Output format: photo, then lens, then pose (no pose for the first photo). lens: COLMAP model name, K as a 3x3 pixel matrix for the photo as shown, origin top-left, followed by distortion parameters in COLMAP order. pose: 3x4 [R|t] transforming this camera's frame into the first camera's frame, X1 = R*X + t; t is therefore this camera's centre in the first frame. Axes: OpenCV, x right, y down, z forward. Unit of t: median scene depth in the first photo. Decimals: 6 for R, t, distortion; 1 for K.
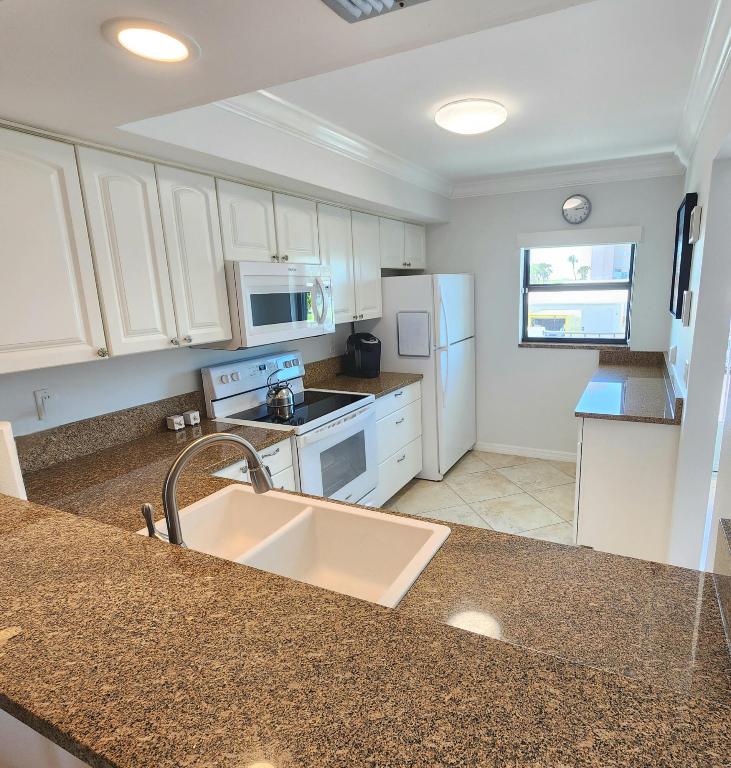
lens RADIAL K [[478.1, 0, 365.5], [0, 478.1, 384.0], [0, 0, 1]] dist [-0.001354, -0.000109]
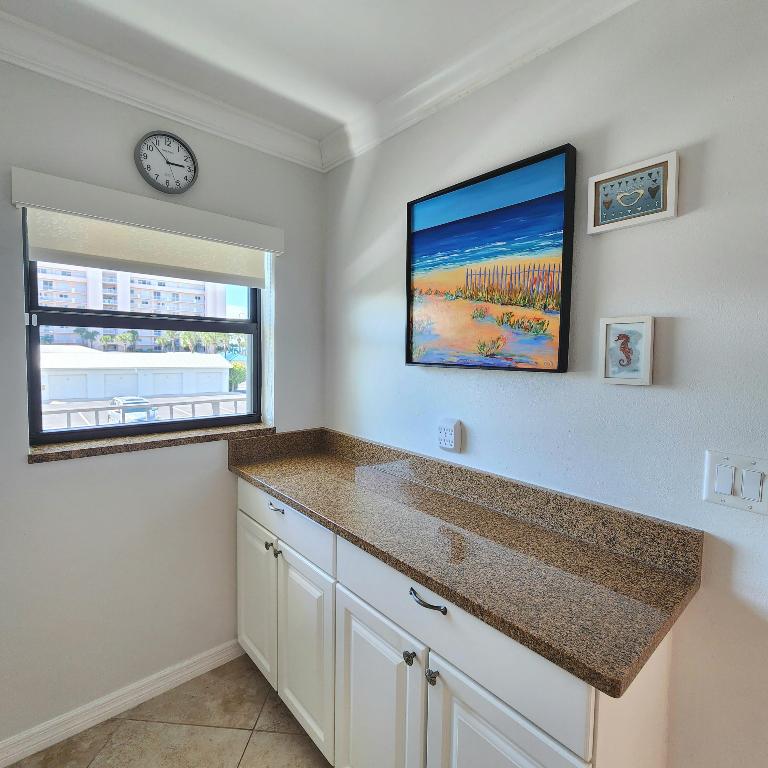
lens RADIAL K [[412.7, 0, 385.6], [0, 412.7, 370.6], [0, 0, 1]] dist [-0.000651, -0.000273]
pose [[0.311564, -0.001709, 0.950224, 0.108729], [0.159884, 0.985835, -0.050651, -0.098277], [-0.936678, 0.167707, 0.307424, 0.695357]]
